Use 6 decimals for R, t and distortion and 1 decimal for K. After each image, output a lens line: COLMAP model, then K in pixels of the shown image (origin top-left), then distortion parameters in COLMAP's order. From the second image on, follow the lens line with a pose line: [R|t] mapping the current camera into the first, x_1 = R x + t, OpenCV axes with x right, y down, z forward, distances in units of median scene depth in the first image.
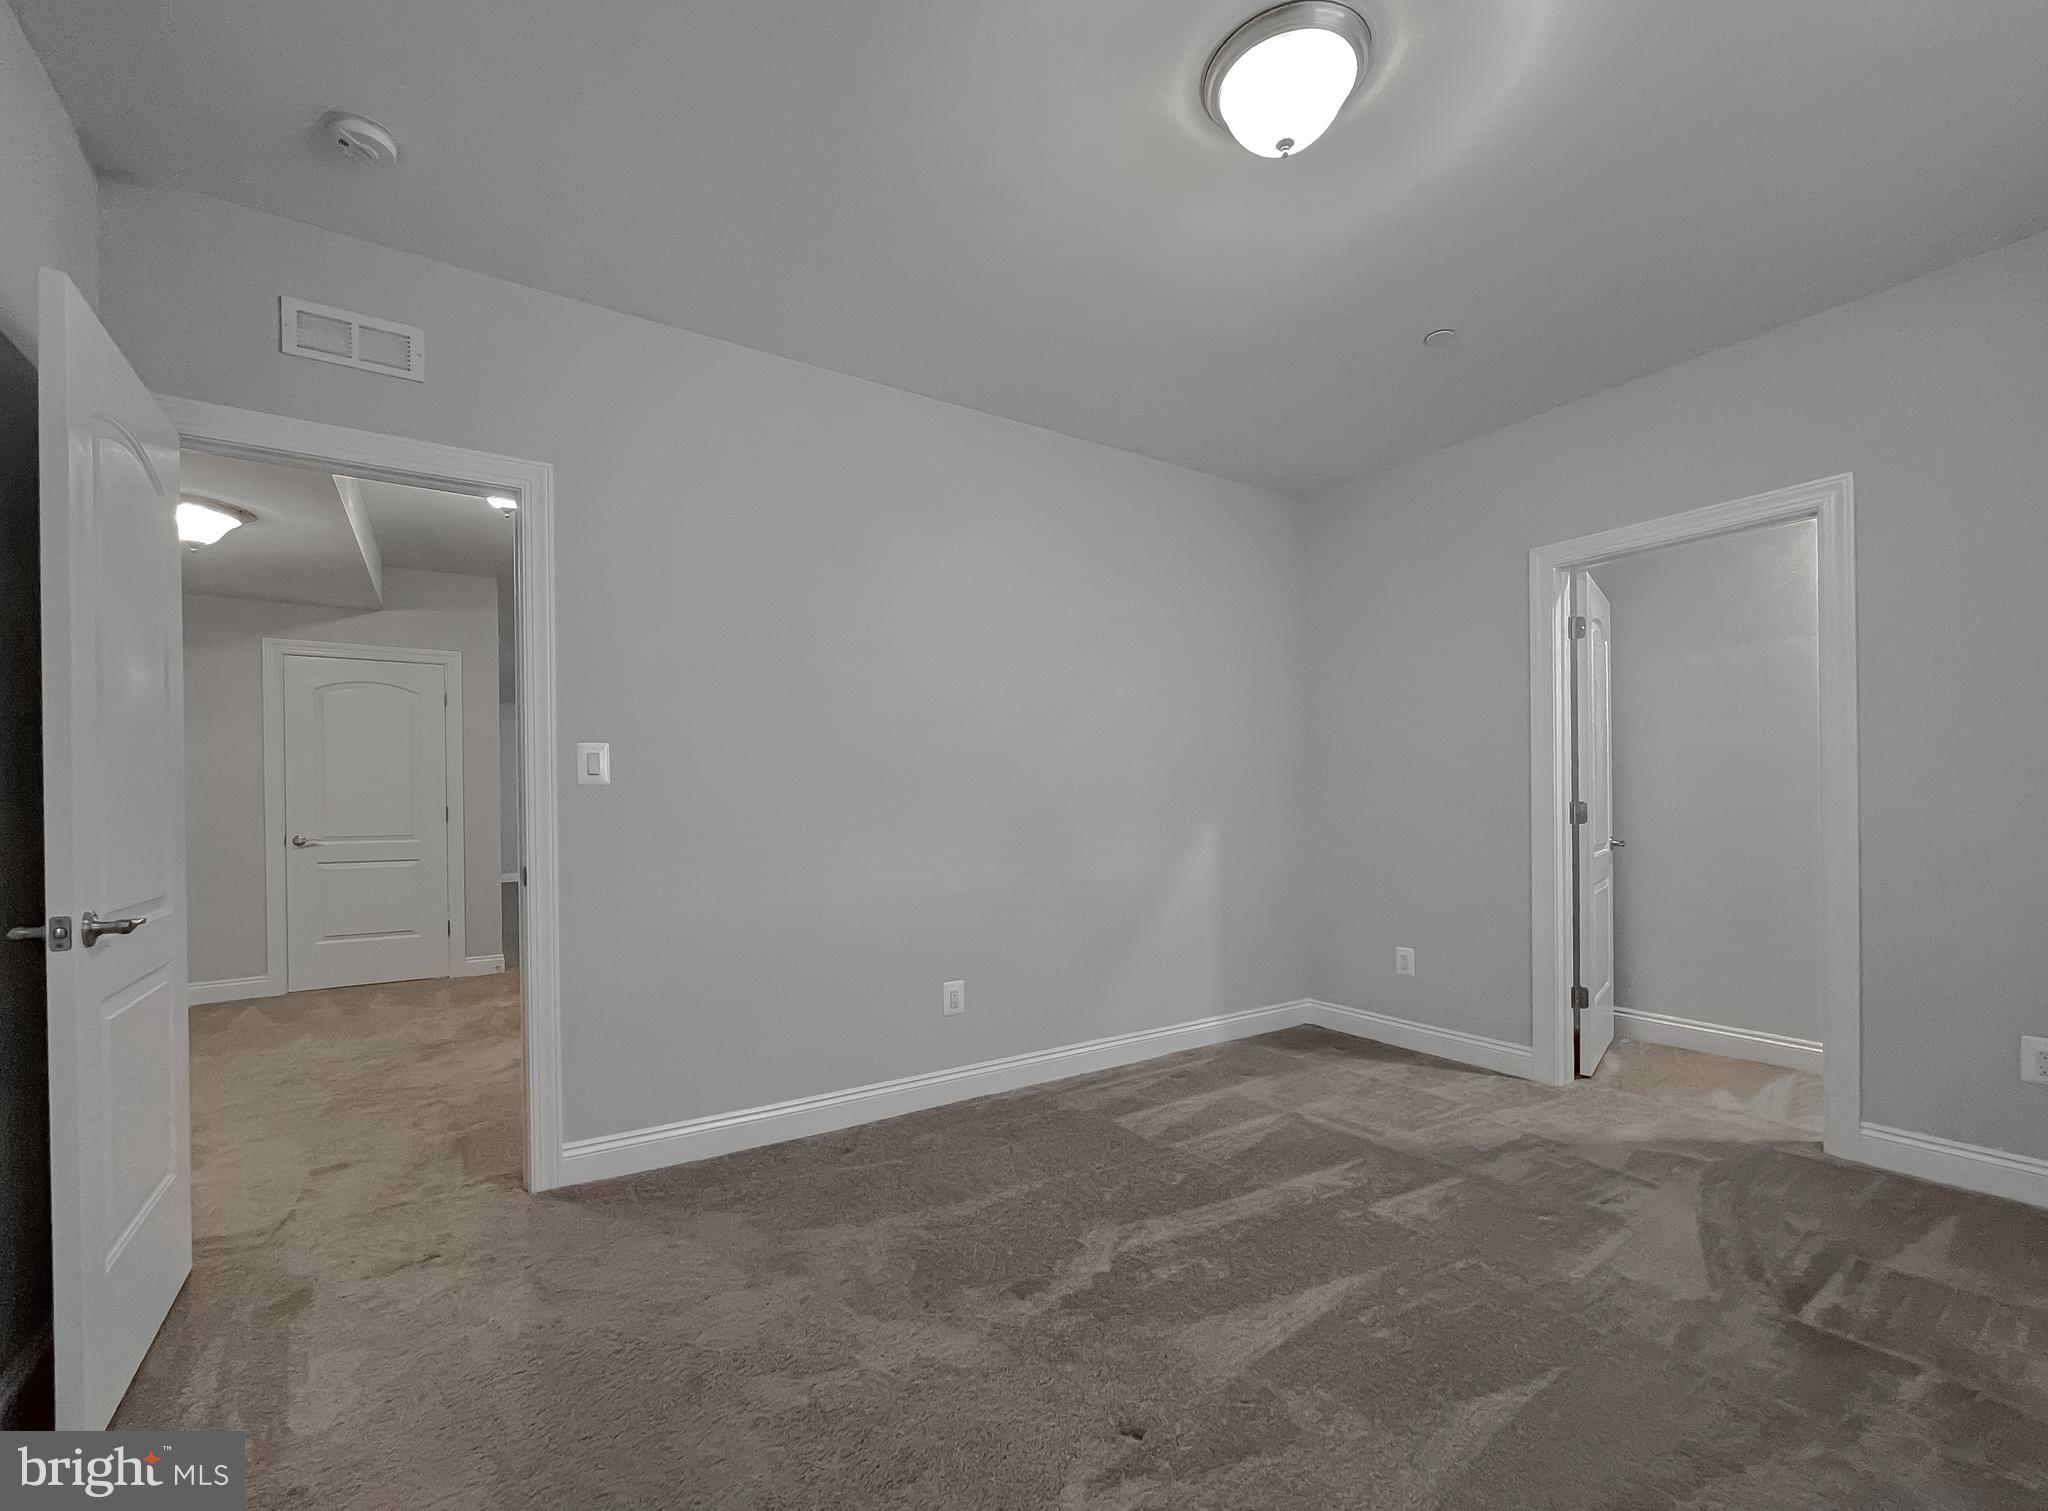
lens RADIAL K [[886.4, 0, 1023.8], [0, 886.4, 811.1], [0, 0, 1]] dist [-0.000858, -0.000219]
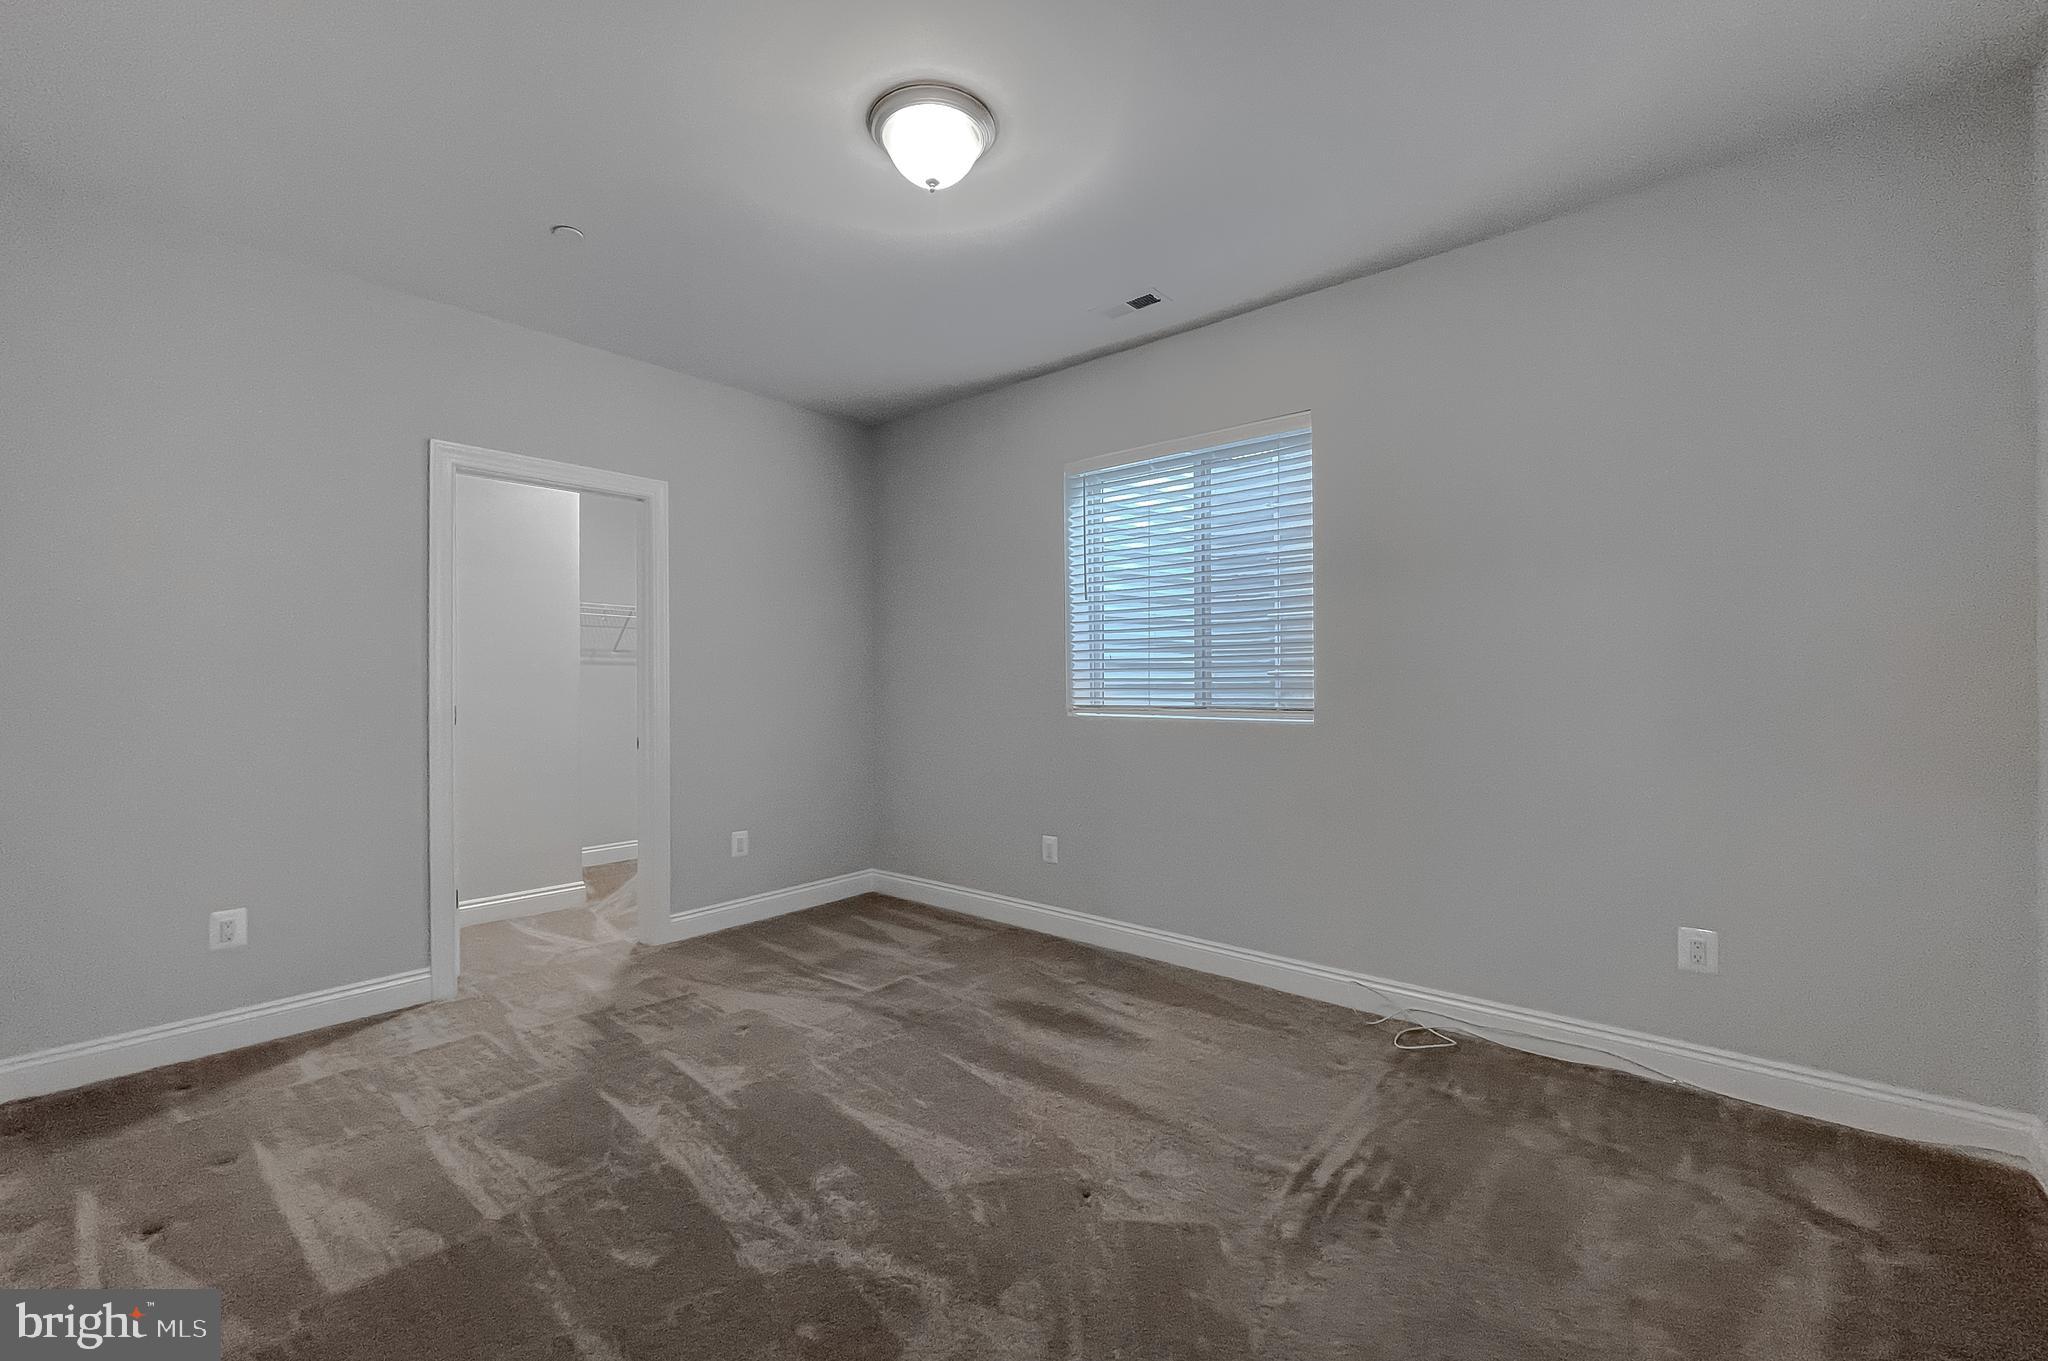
lens RADIAL K [[831.6, 0, 1024.0], [0, 831.6, 680.5], [0, 0, 1]] dist [0.001039, 0.000118]
pose [[-0.292006, 0.024180, 0.956111, -0.576195], [0.018751, 0.999633, -0.019554, -0.008278], [-0.956233, 0.012218, -0.292352, 0.818683]]
